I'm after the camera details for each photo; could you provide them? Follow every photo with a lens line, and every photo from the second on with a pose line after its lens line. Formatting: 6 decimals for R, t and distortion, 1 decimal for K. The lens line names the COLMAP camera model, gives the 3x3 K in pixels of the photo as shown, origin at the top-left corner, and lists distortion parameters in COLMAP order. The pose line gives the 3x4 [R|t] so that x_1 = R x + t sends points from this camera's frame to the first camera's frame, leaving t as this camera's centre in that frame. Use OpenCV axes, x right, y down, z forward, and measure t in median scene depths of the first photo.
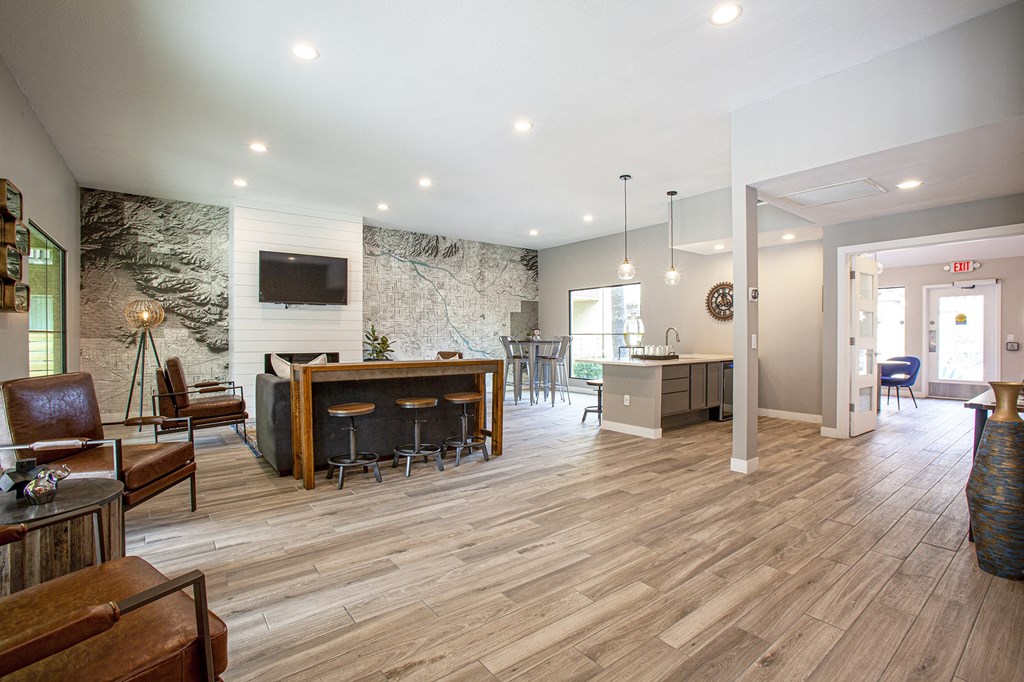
lens RADIAL K [[461.0, 0, 512.7], [0, 461.0, 340.6], [0, 0, 1]] dist [-0.000614, -0.000027]
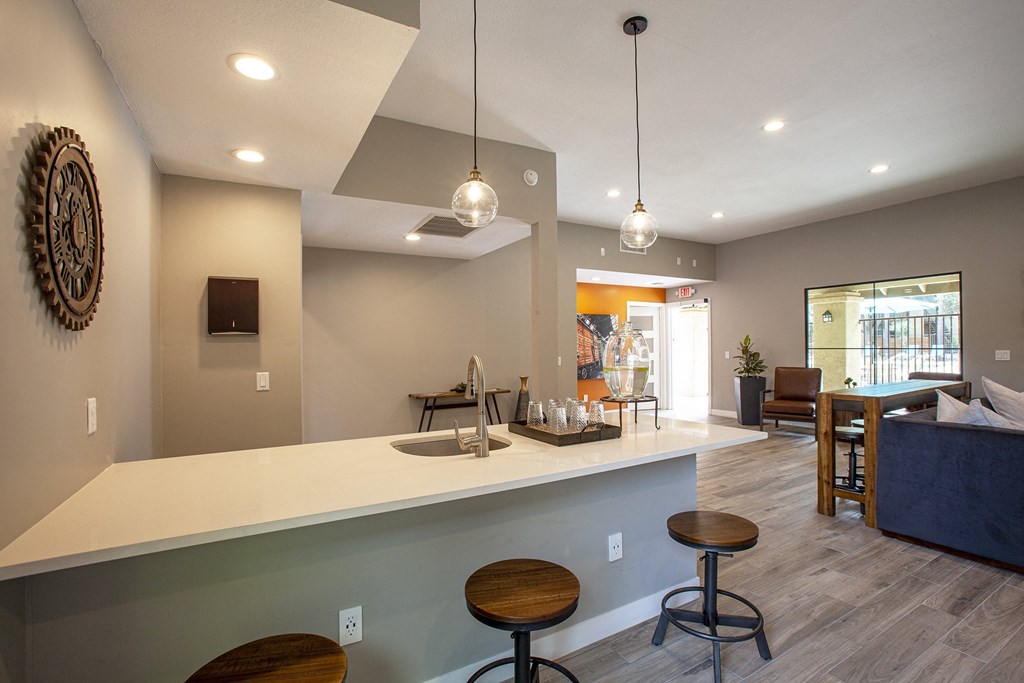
lens RADIAL K [[461.0, 0, 512.2], [0, 461.0, 344.9], [0, 0, 1]] dist [-0.000614, -0.000027]
pose [[-0.989906, 0.010034, 0.141366, 0.423630], [0.010124, 0.999949, -0.000086, -0.048925], [-0.141360, 0.001346, -0.989957, 2.062040]]
